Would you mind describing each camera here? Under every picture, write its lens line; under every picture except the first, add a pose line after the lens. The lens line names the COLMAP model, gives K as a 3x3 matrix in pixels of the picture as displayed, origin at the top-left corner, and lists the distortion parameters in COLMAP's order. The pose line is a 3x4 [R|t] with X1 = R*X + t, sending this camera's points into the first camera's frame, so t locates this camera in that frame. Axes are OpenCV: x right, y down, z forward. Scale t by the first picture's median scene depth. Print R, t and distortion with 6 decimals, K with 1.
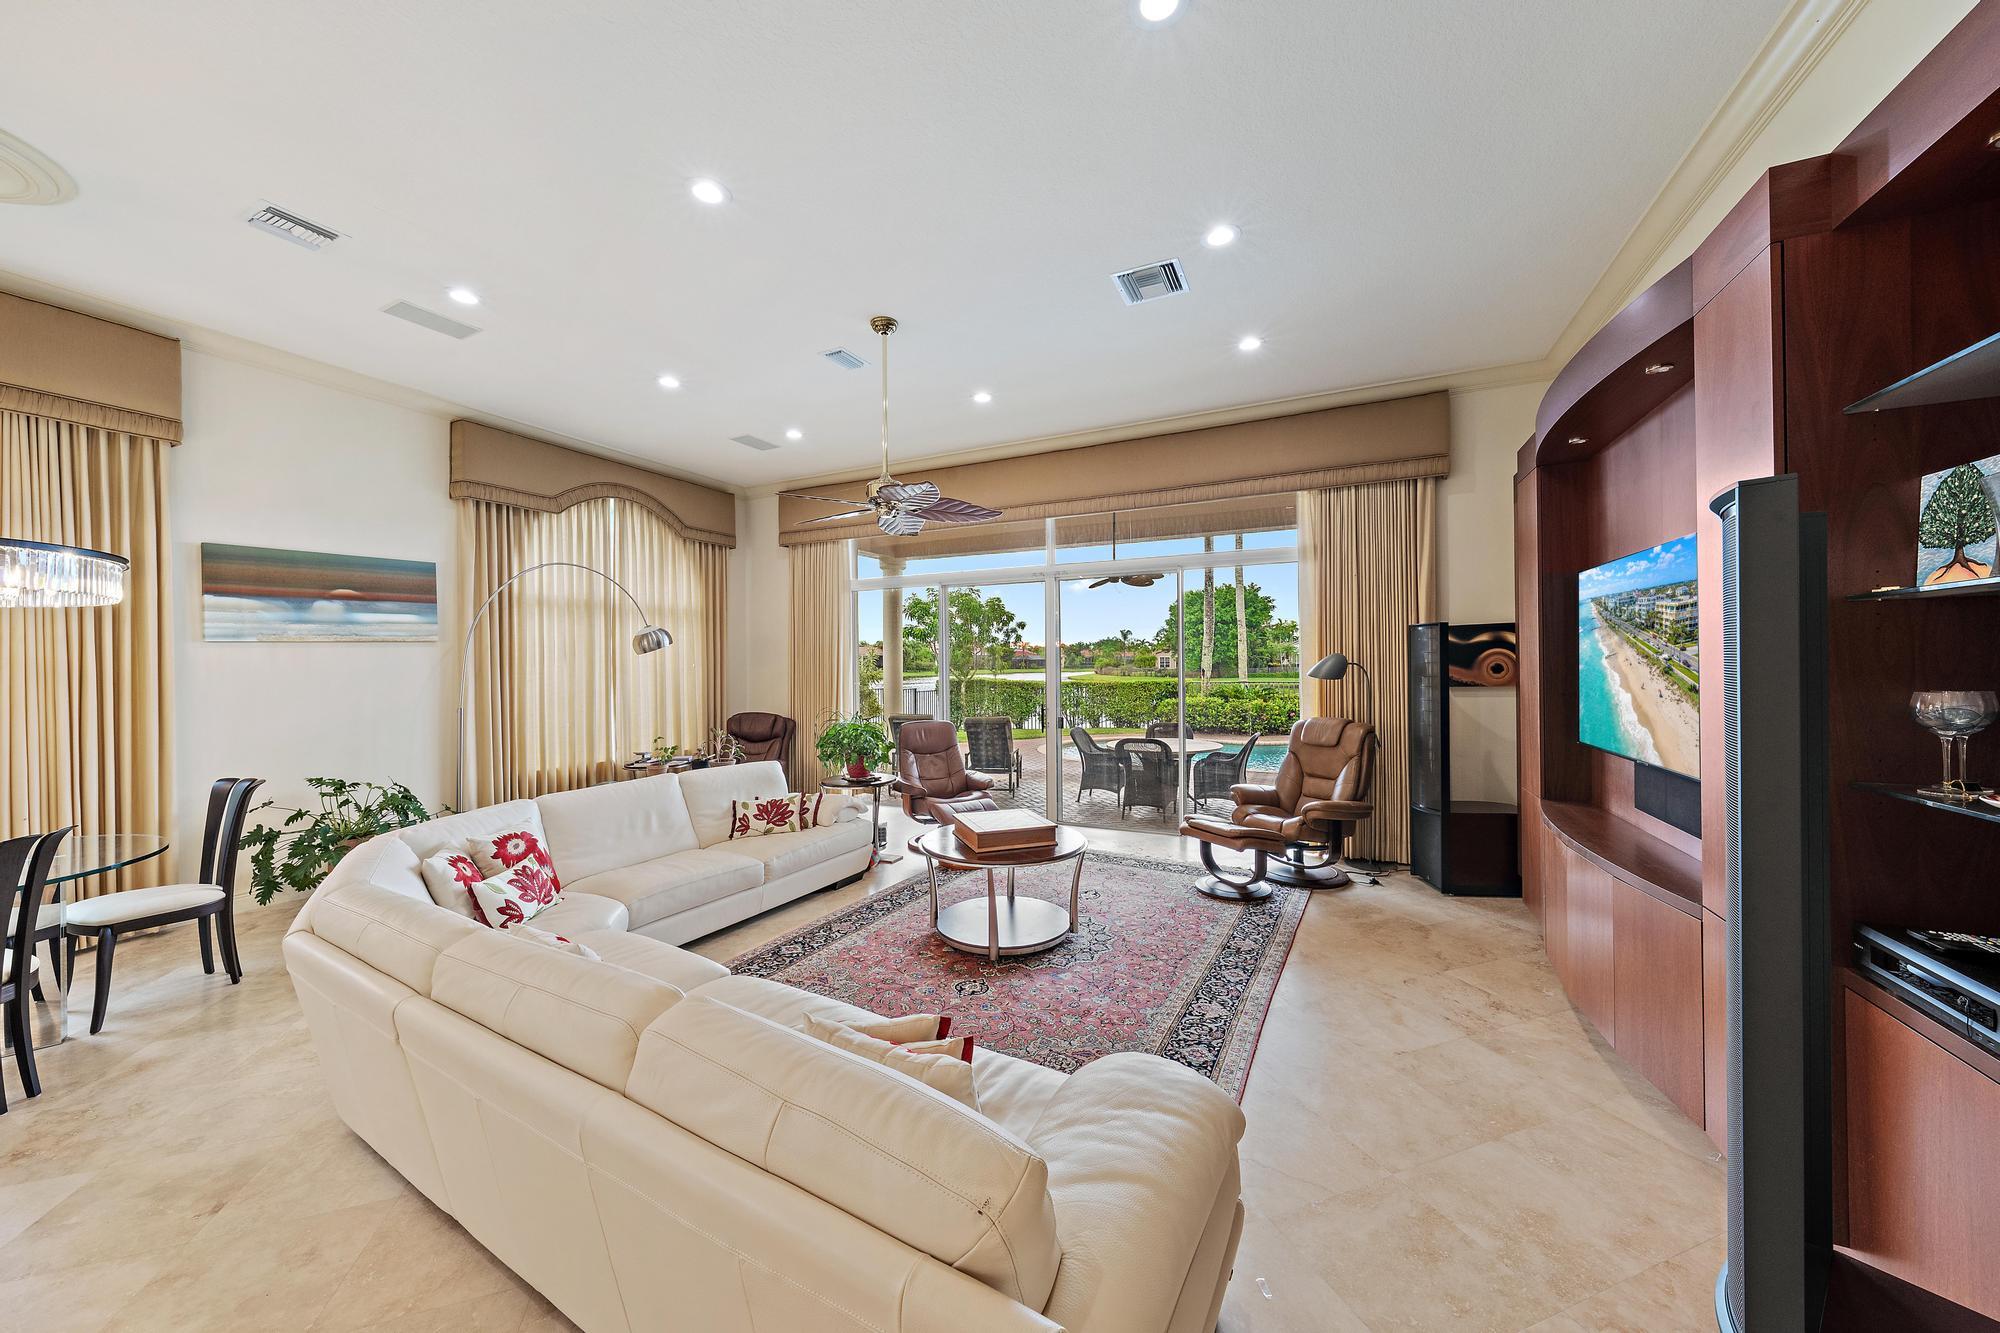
lens RADIAL K [[684.1, 0, 1000.5], [0, 684.1, 662.8], [0, 0, 1]] dist [-0.000763, -0.000016]
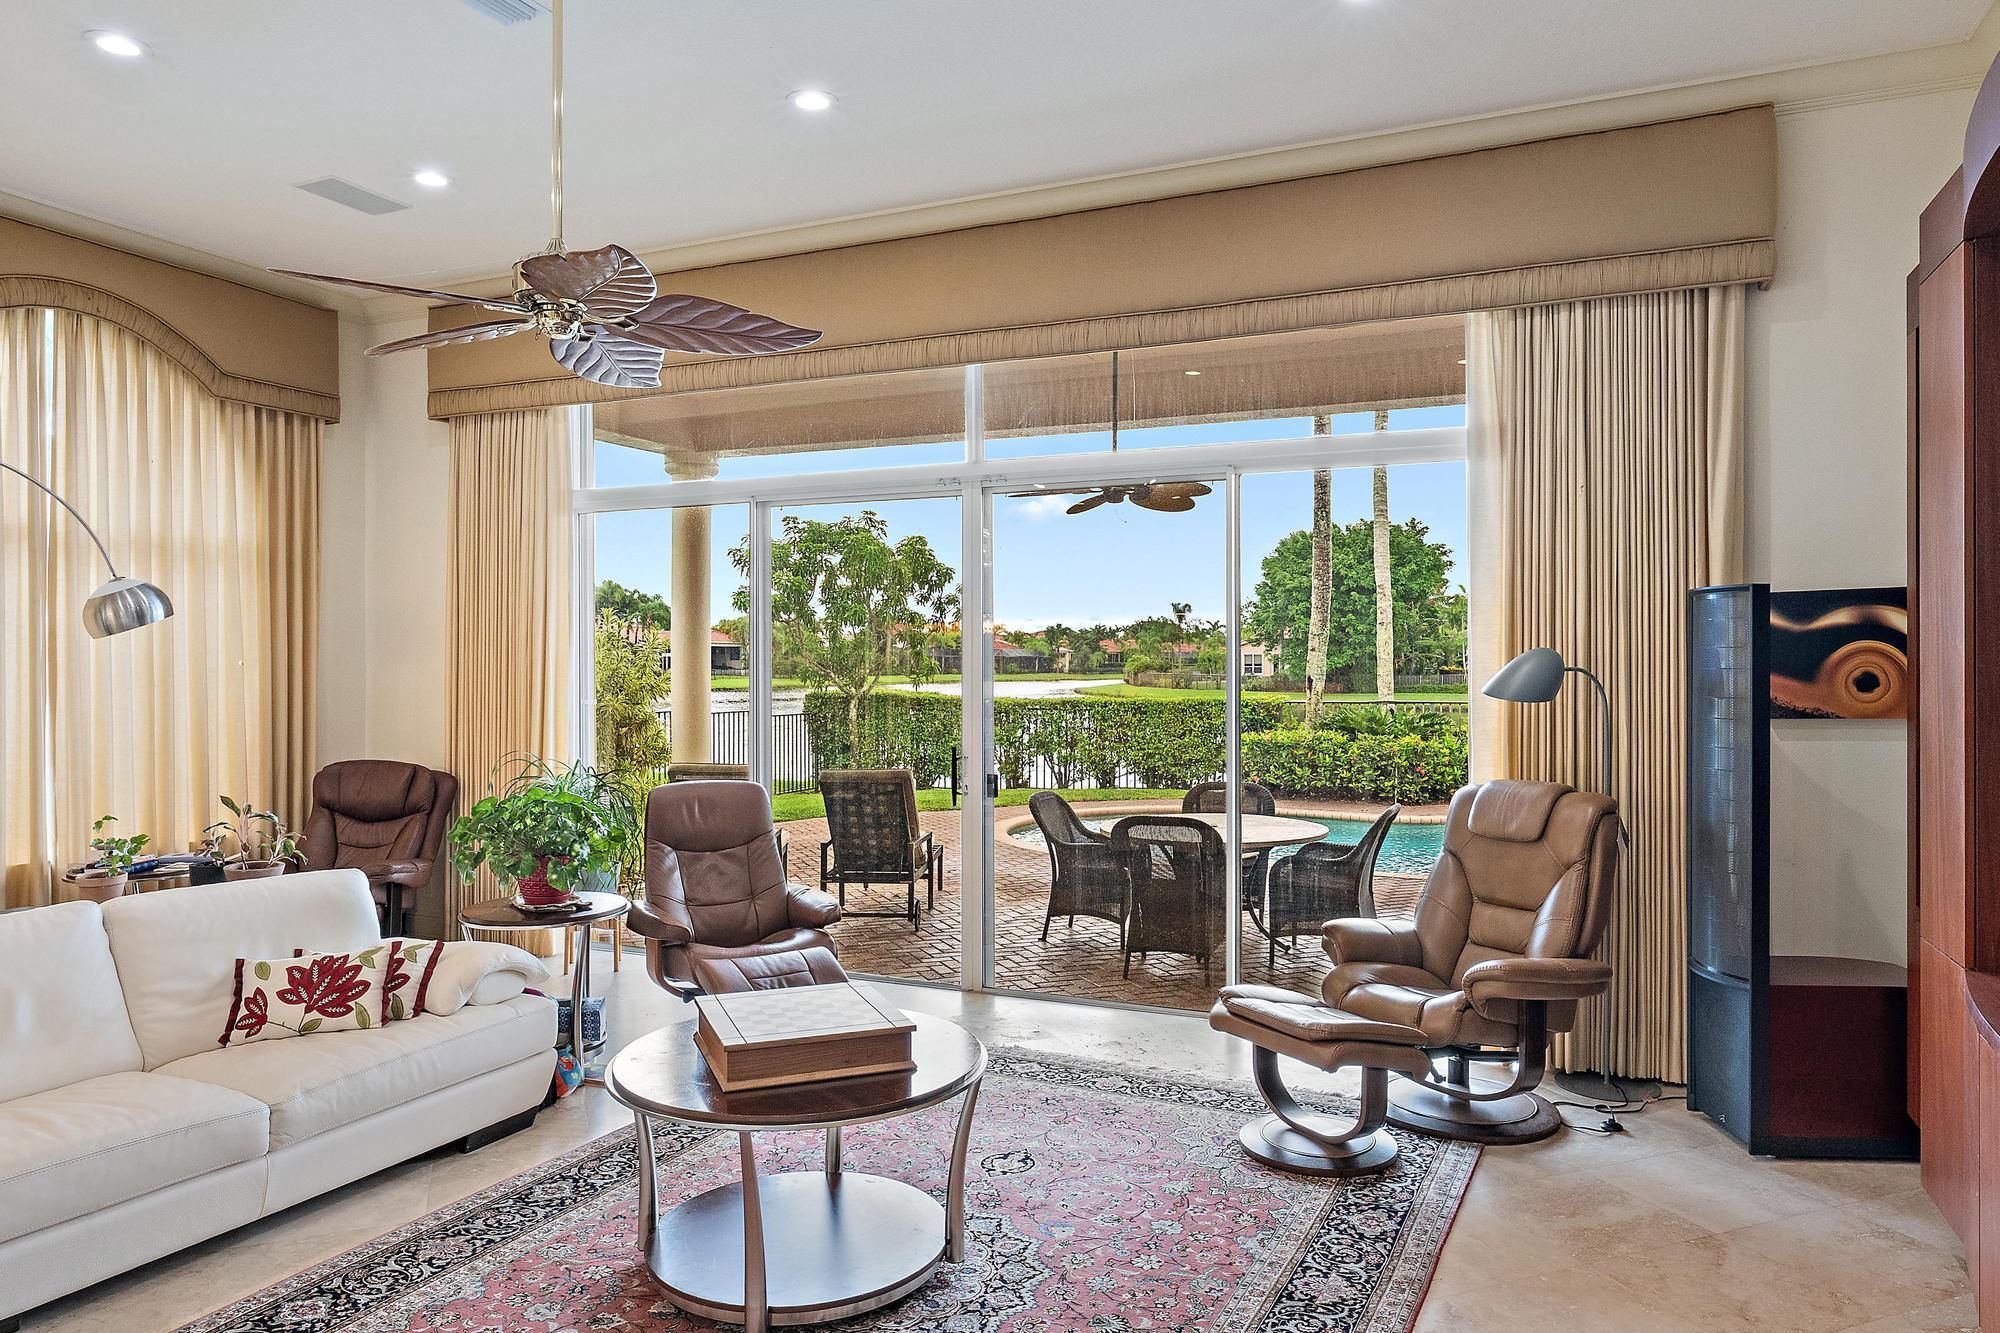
lens RADIAL K [[1271.1, 0, 1001.2], [0, 1271.1, 666.8], [0, 0, 1]] dist [-0.005379, 0.002751]
pose [[0.999195, 0.007812, 0.039347, 0.077259], [-0.007941, 0.999964, 0.003108, -0.000337], [-0.039321, -0.003418, 0.999221, 0.123917]]
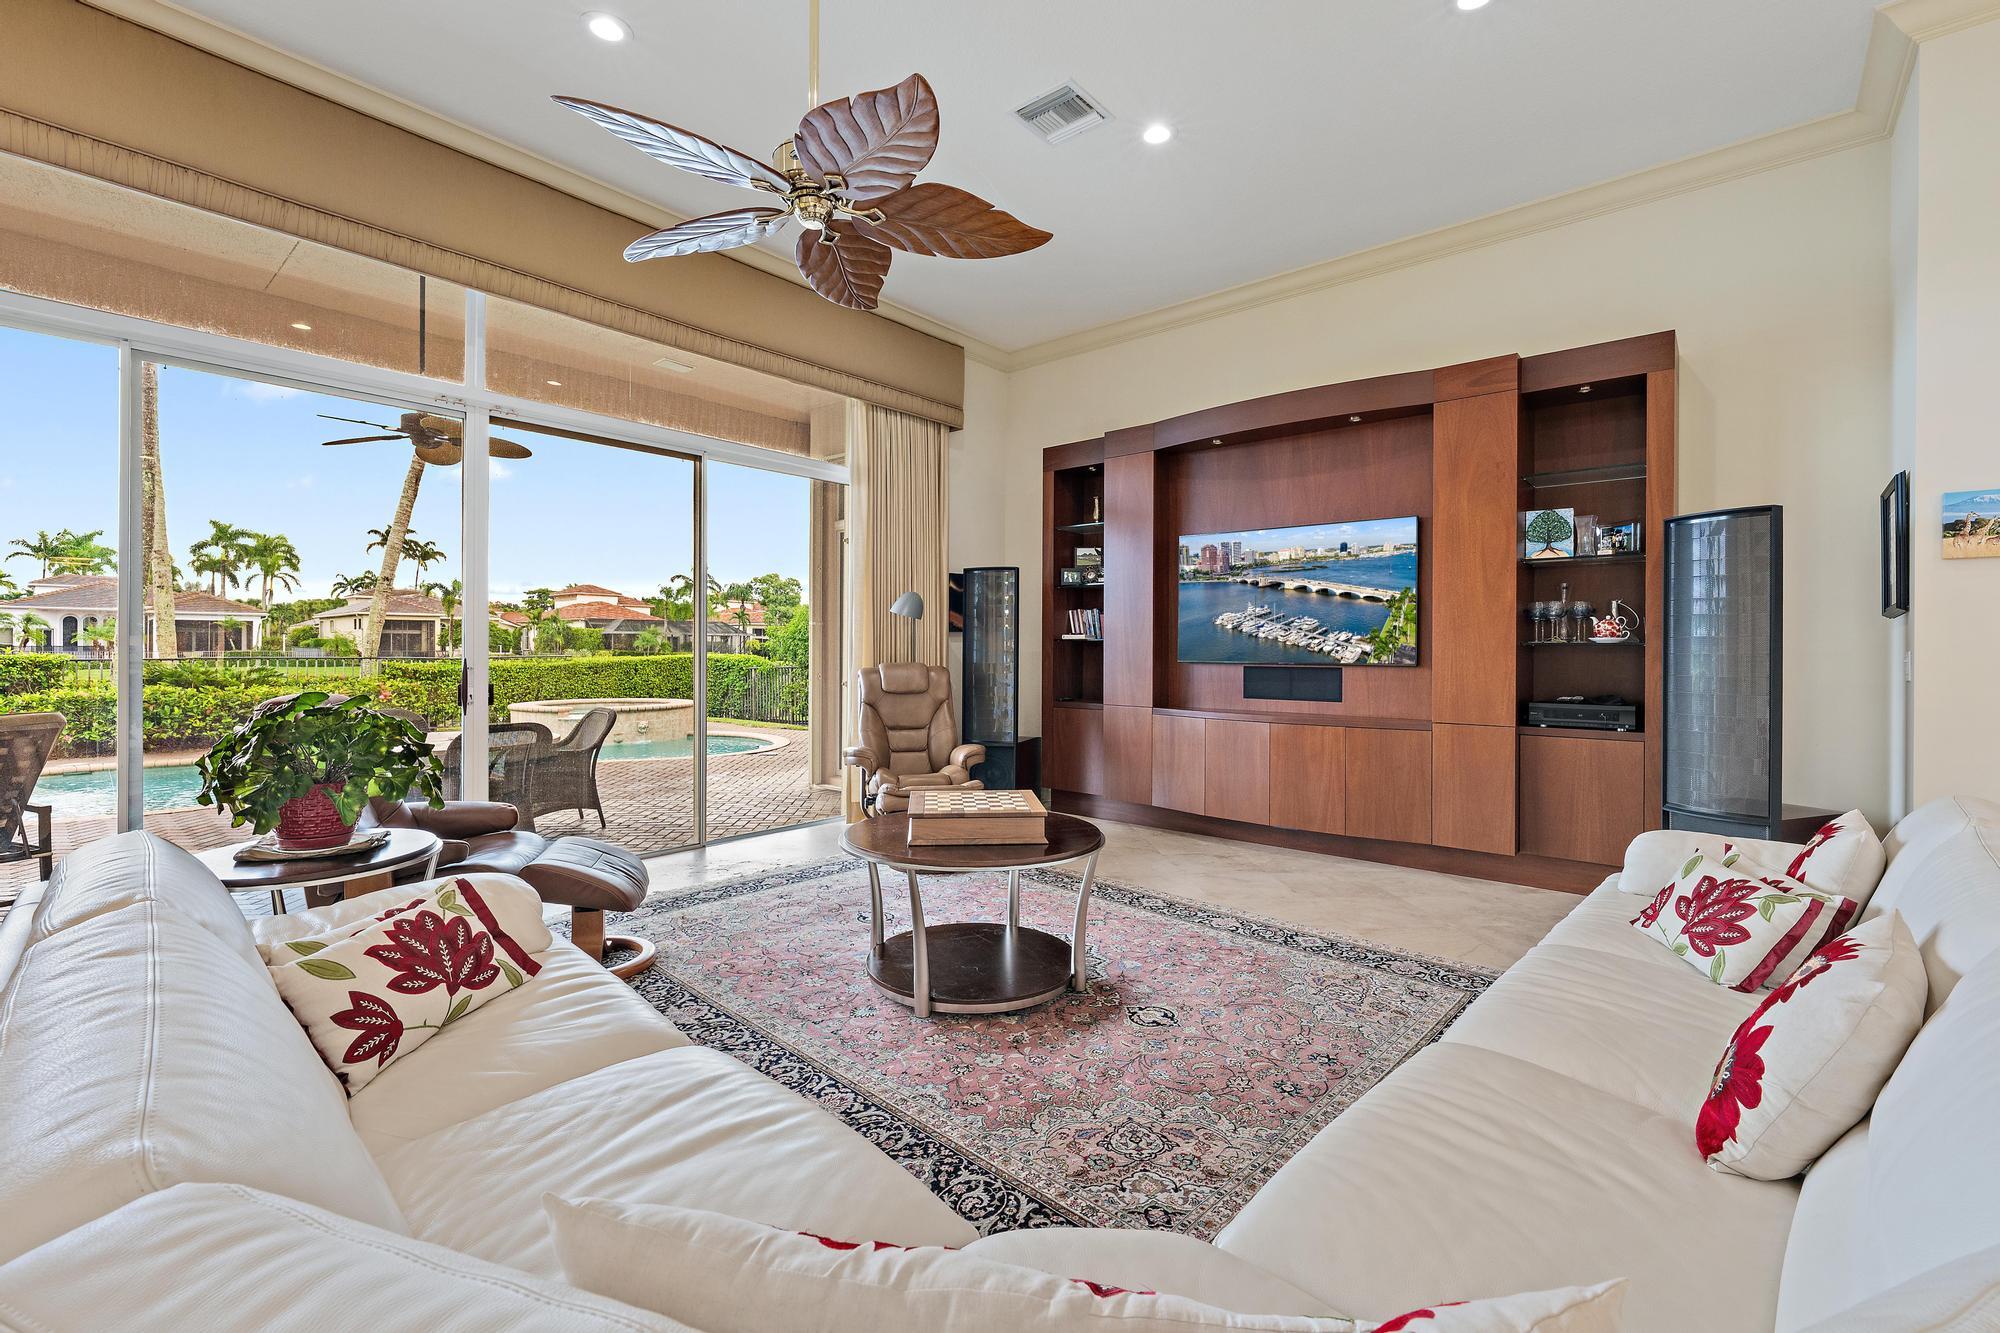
lens RADIAL K [[856.7, 0, 1005.7], [0, 856.7, 653.3], [0, 0, 1]] dist [-0.002778, -0.000075]
pose [[0.258173, 0.005331, 0.966084, -0.585758], [-0.008237, 0.999961, -0.003317, 0.072088], [-0.966064, -0.007101, 0.258206, 0.589112]]
